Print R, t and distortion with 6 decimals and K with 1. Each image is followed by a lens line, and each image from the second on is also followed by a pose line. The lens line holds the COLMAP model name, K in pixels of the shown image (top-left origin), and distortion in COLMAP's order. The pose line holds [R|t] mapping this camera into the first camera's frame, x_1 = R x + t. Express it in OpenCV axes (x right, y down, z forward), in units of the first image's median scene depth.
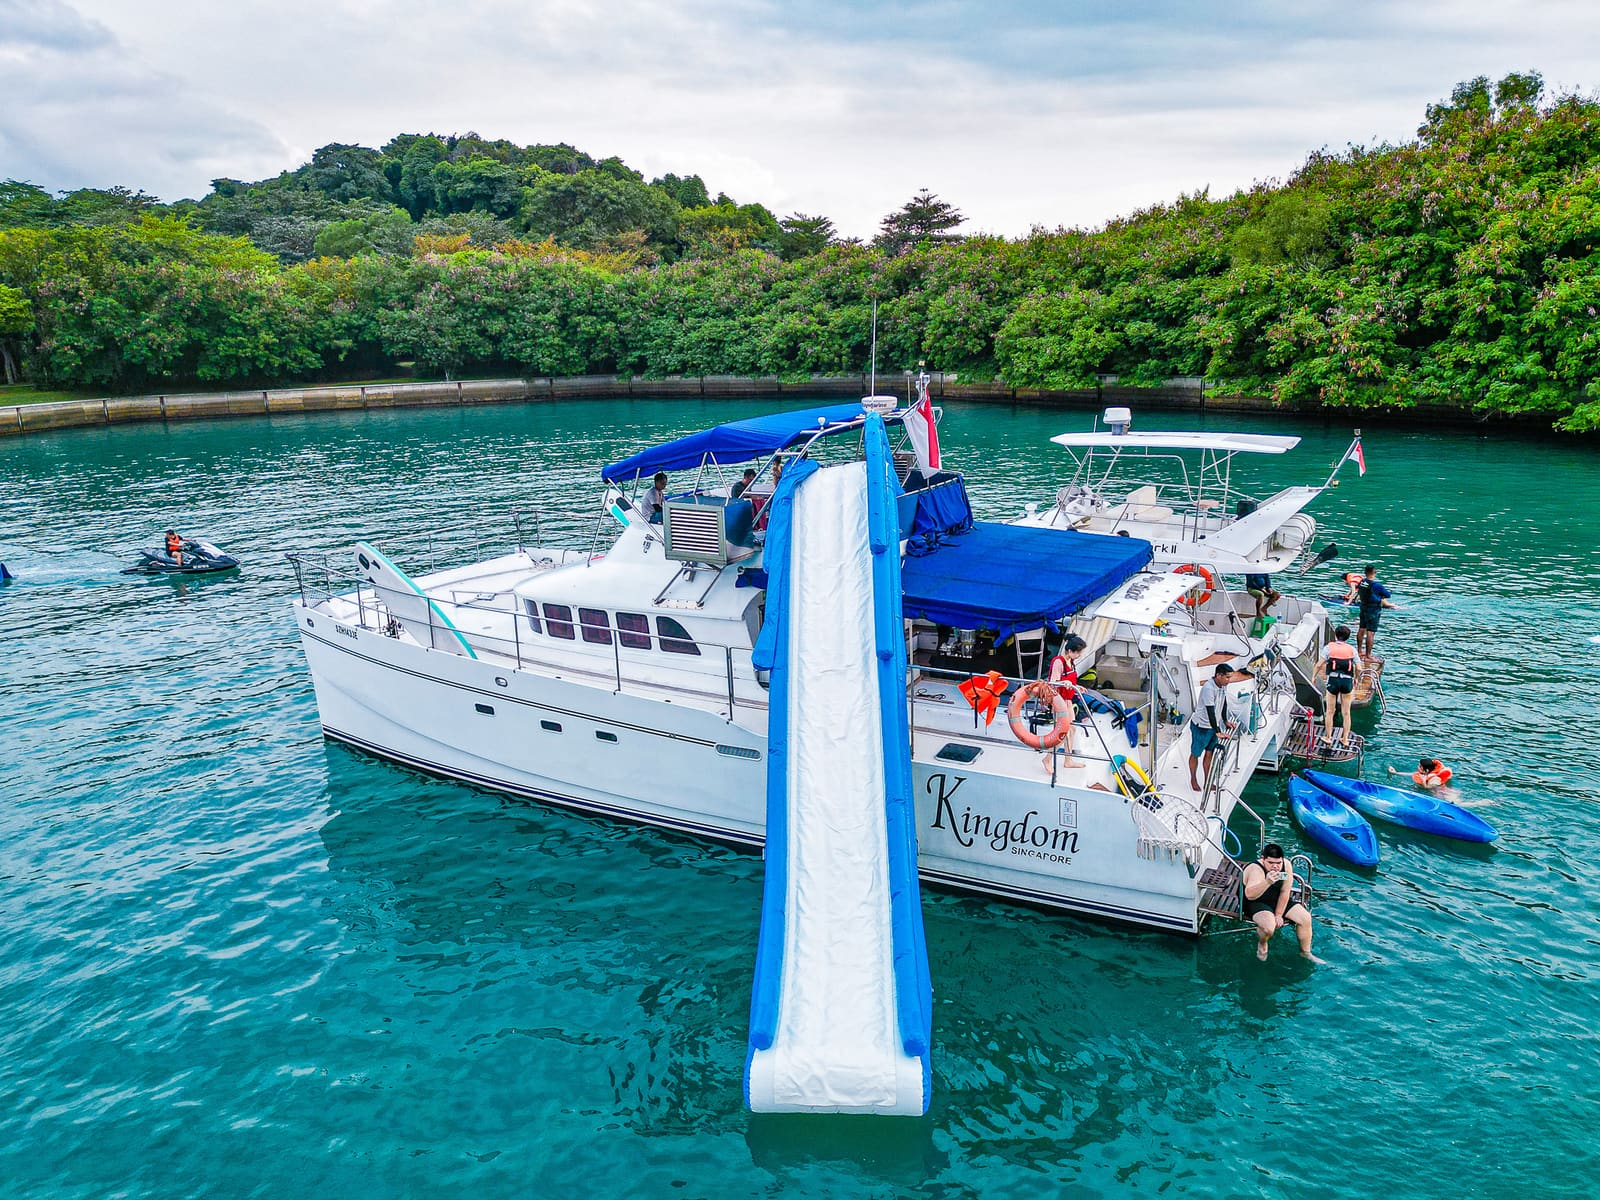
lens RADIAL K [[1315.3, 0, 796.9], [0, 1315.3, 602.6], [0, 0, 1]] dist [-0.000160, -0.029351]
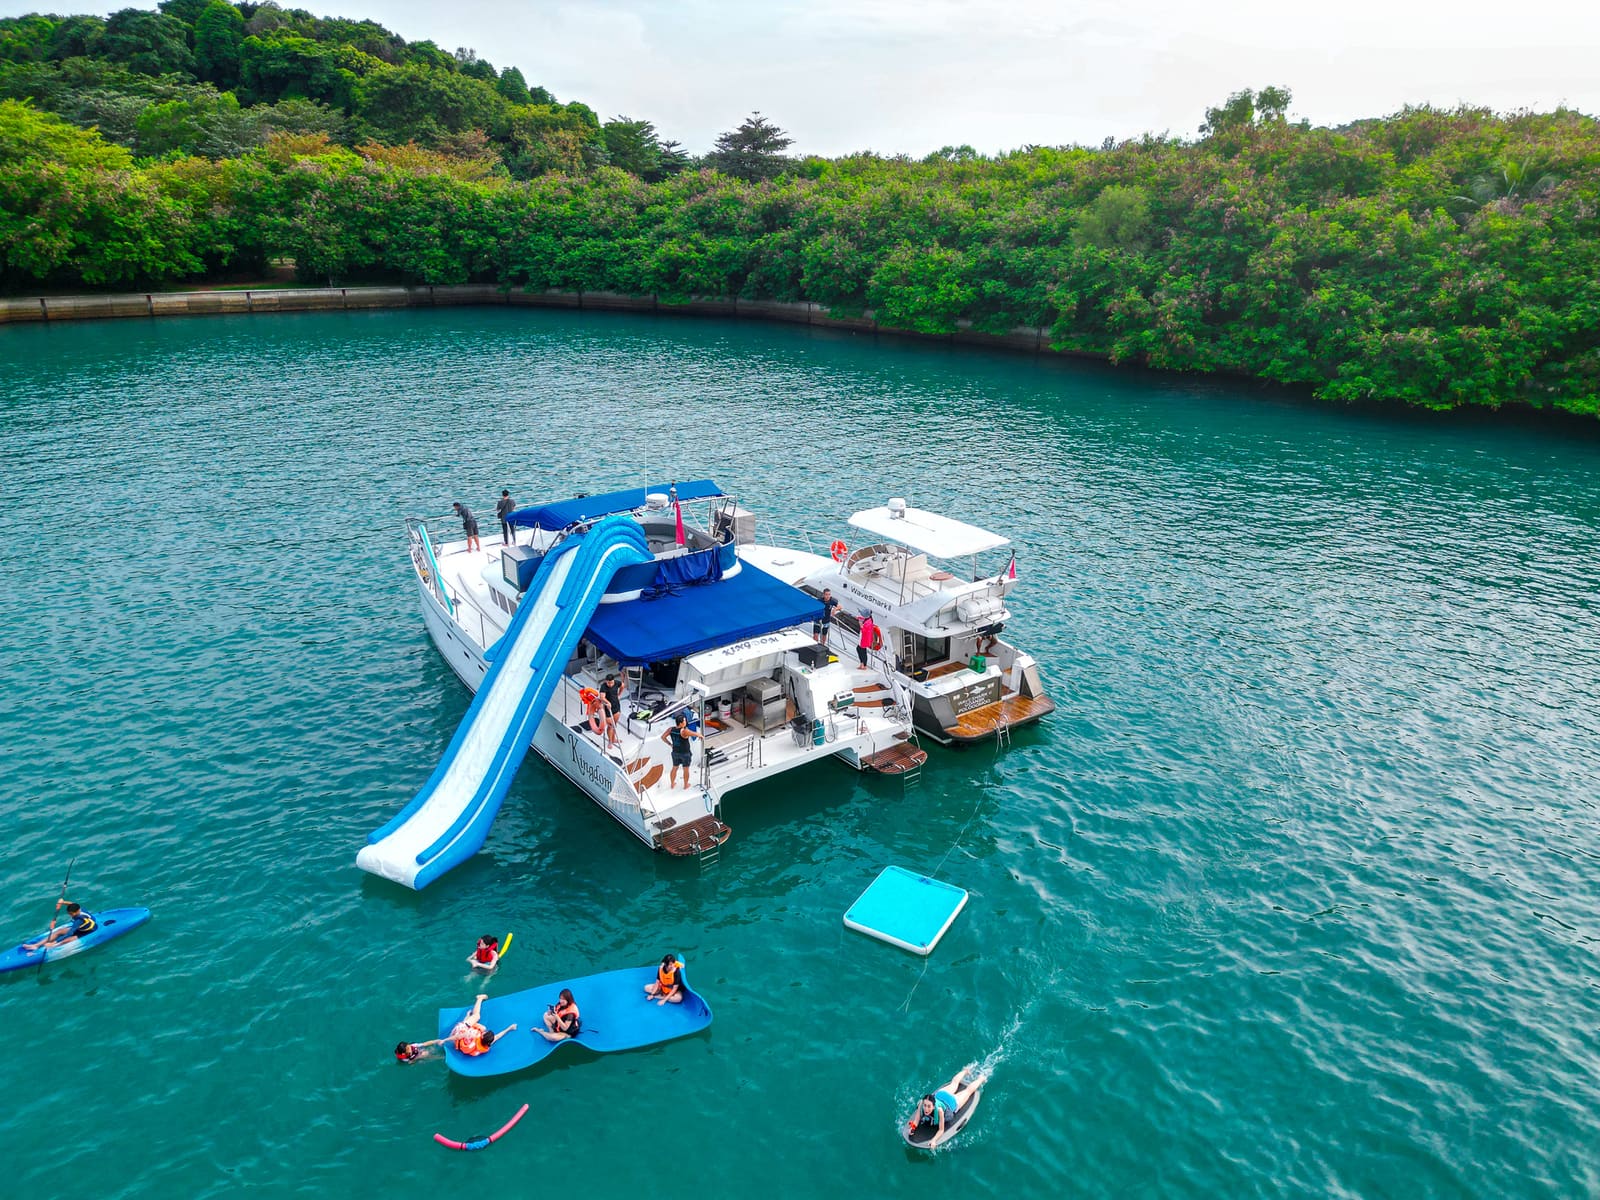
lens RADIAL K [[1315.3, 0, 796.9], [0, 1315.3, 598.2], [0, 0, 1]] dist [-0.000160, -0.029351]
pose [[0.970381, -0.029914, 0.239720, -0.168712], [0.000422, 0.992512, 0.122142, -0.051057], [-0.241579, -0.118424, 0.963128, -0.136365]]
